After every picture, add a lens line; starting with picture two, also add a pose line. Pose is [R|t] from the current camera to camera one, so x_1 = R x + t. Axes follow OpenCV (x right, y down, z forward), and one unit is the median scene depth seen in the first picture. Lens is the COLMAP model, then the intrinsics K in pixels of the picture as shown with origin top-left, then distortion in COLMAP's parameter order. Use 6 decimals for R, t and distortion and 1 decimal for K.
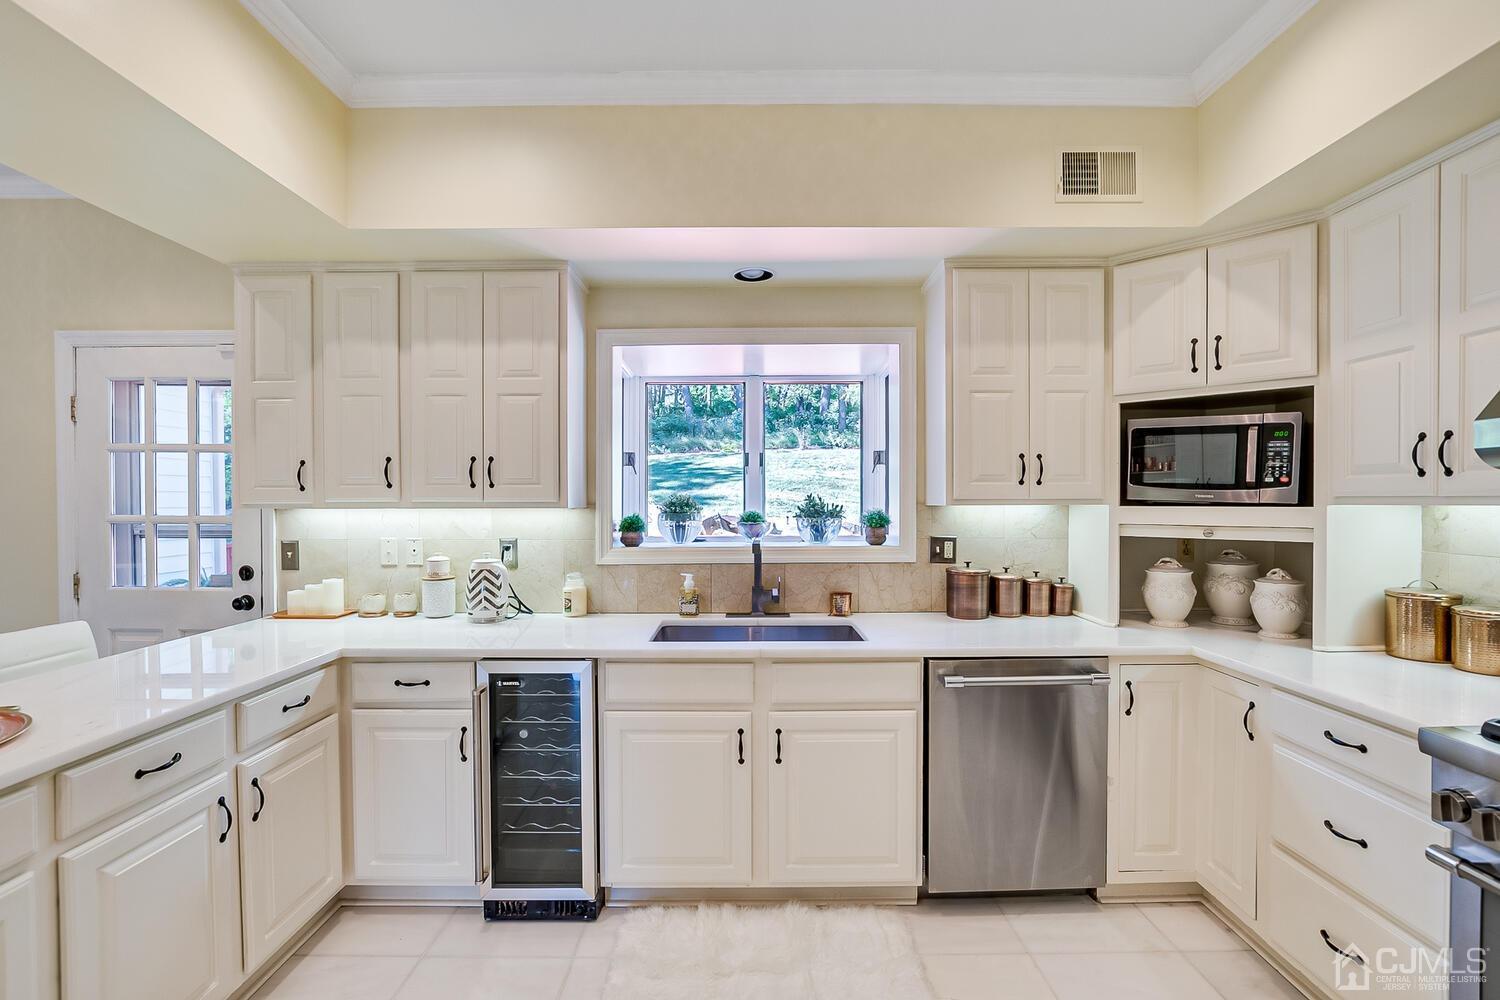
lens RADIAL K [[659.8, 0, 745.1], [0, 659.8, 509.0], [0, 0, 1]] dist [-0.022806, 0.003391]
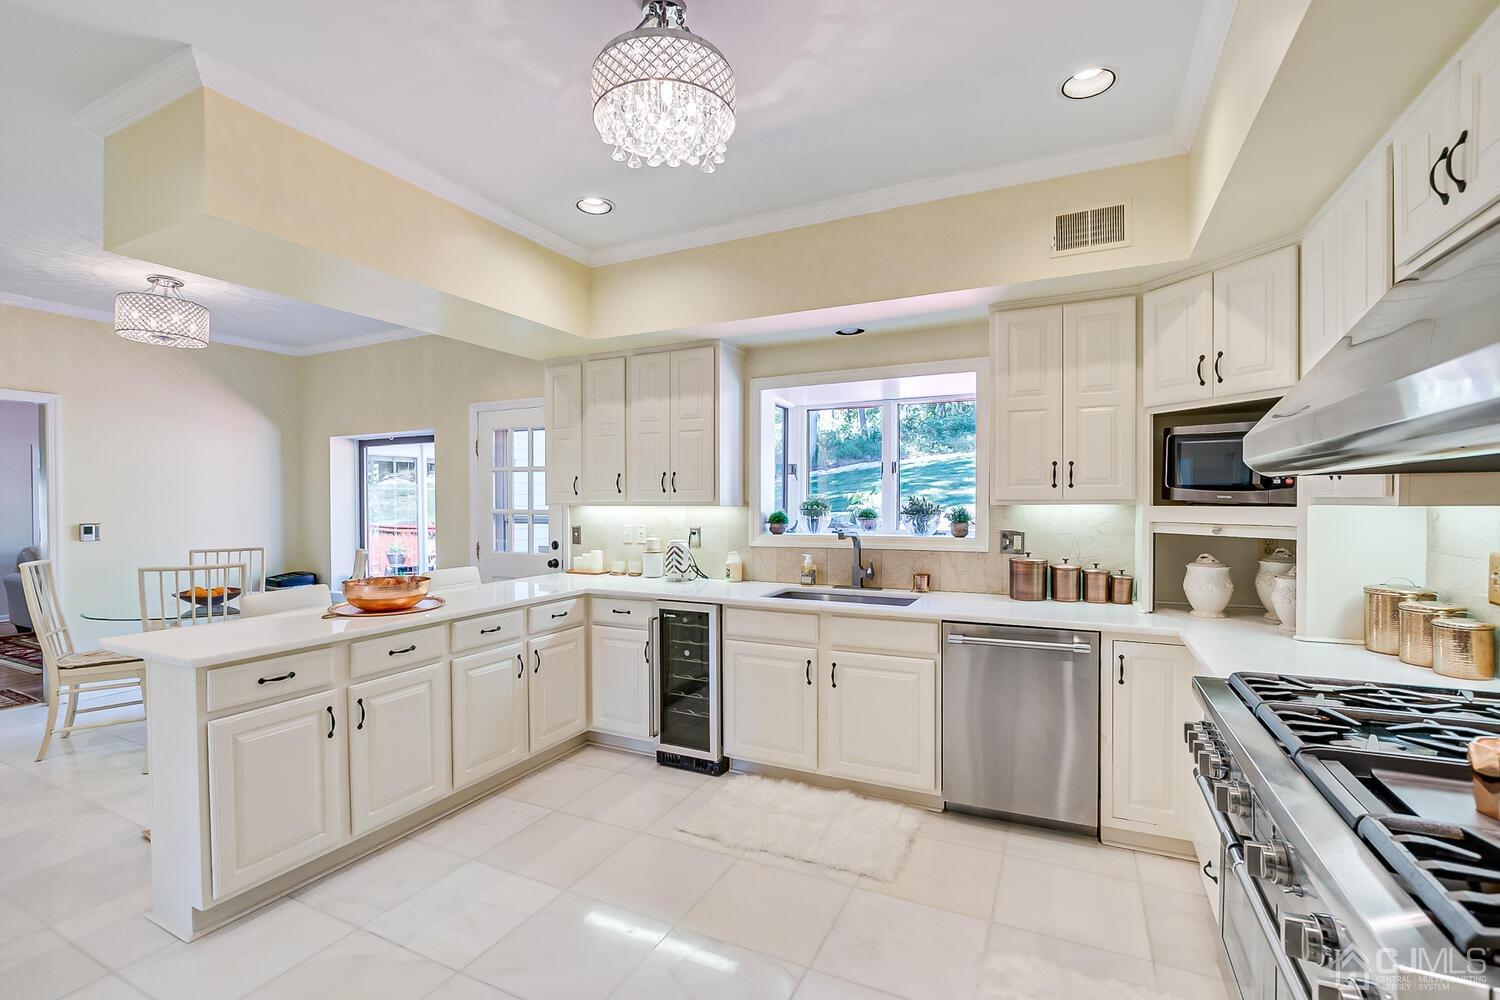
lens RADIAL K [[659.8, 0, 741.5], [0, 659.8, 508.0], [0, 0, 1]] dist [-0.022806, 0.003391]
pose [[0.897316, 0.004884, -0.441361, 0.433182], [-0.005298, 0.999986, 0.000294, 0.002734], [0.441356, 0.002075, 0.897330, -0.310856]]
